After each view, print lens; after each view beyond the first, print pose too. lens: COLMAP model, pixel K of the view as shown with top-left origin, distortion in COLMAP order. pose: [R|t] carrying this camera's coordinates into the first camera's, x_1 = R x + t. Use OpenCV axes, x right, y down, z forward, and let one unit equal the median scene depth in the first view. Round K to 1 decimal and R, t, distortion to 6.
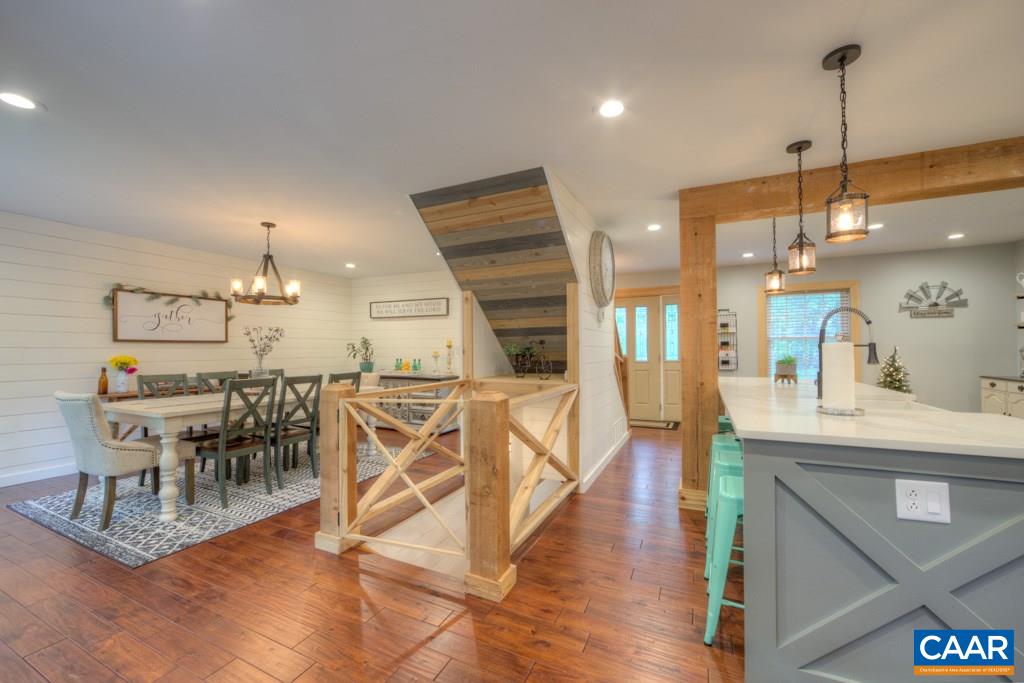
lens RADIAL K [[403.0, 0, 510.3], [0, 403.0, 344.4], [0, 0, 1]] dist [-0.016126, 0.004120]
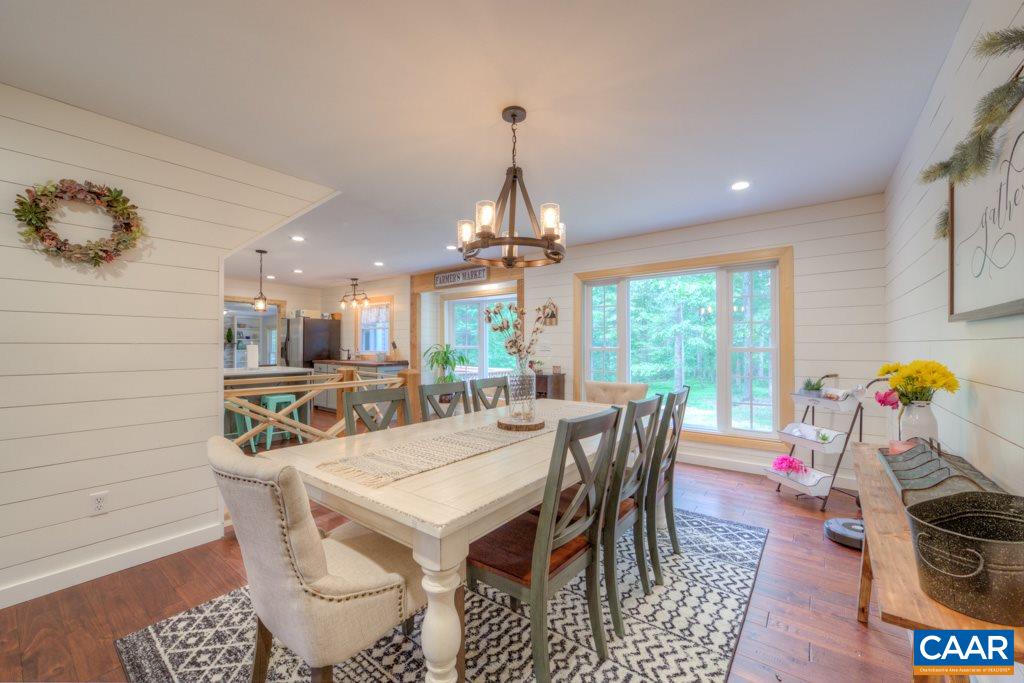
lens RADIAL K [[403.0, 0, 510.3], [0, 403.0, 344.4], [0, 0, 1]] dist [-0.016126, 0.004120]
pose [[-0.978870, 0.007004, 0.204364, -0.862970], [0.003260, 0.999821, -0.018650, 0.025404], [-0.204458, -0.017590, -0.978717, 1.868055]]
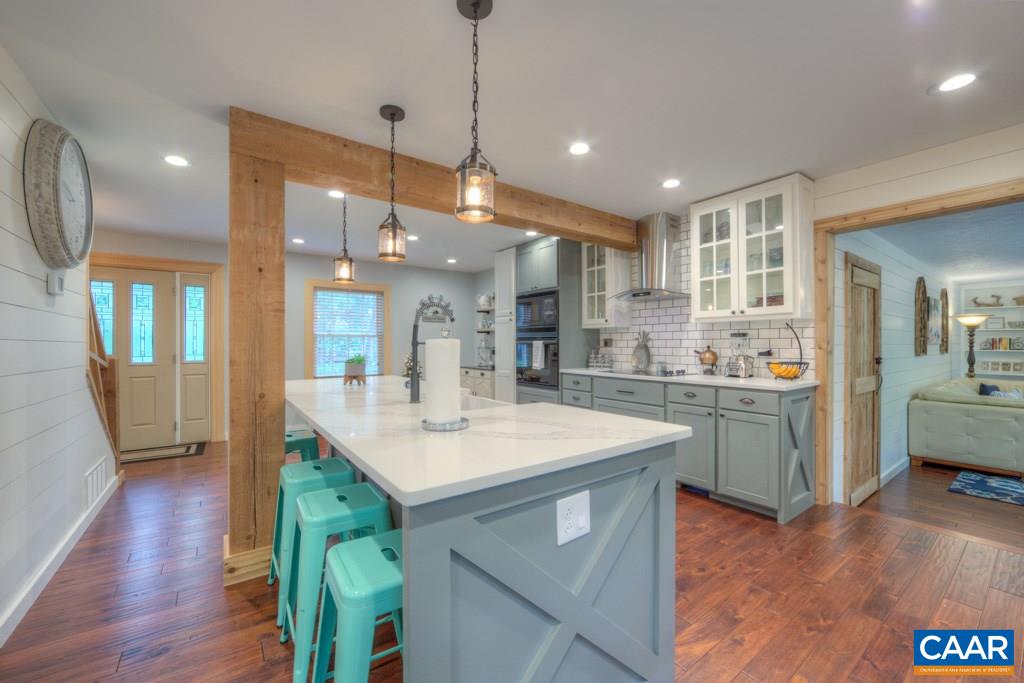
lens RADIAL K [[403.0, 0, 510.3], [0, 403.0, 344.4], [0, 0, 1]] dist [-0.016126, 0.004120]
pose [[0.479765, 0.006770, 0.877371, 0.062806], [-0.013069, 0.999914, -0.000569, 0.002743], [-0.877299, -0.011193, 0.479813, 0.256275]]
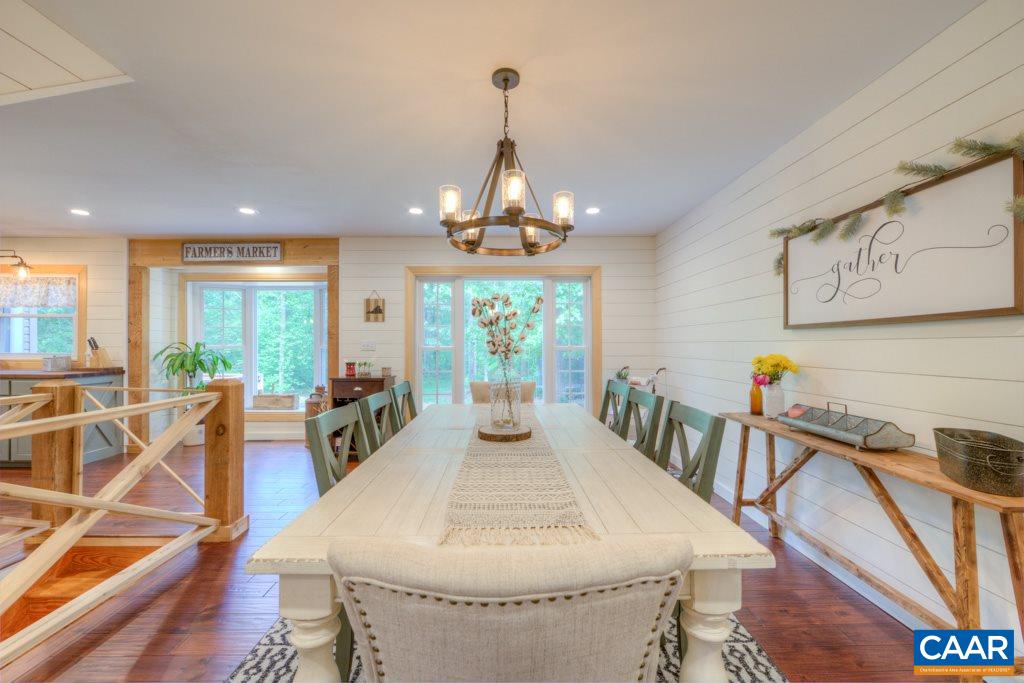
lens RADIAL K [[403.0, 0, 510.3], [0, 403.0, 344.4], [0, 0, 1]] dist [-0.016126, 0.004120]
pose [[-0.894945, 0.003951, -0.446159, -0.485371], [0.011172, 0.999846, -0.013555, 0.023680], [0.446036, -0.017115, -0.894851, 1.738273]]
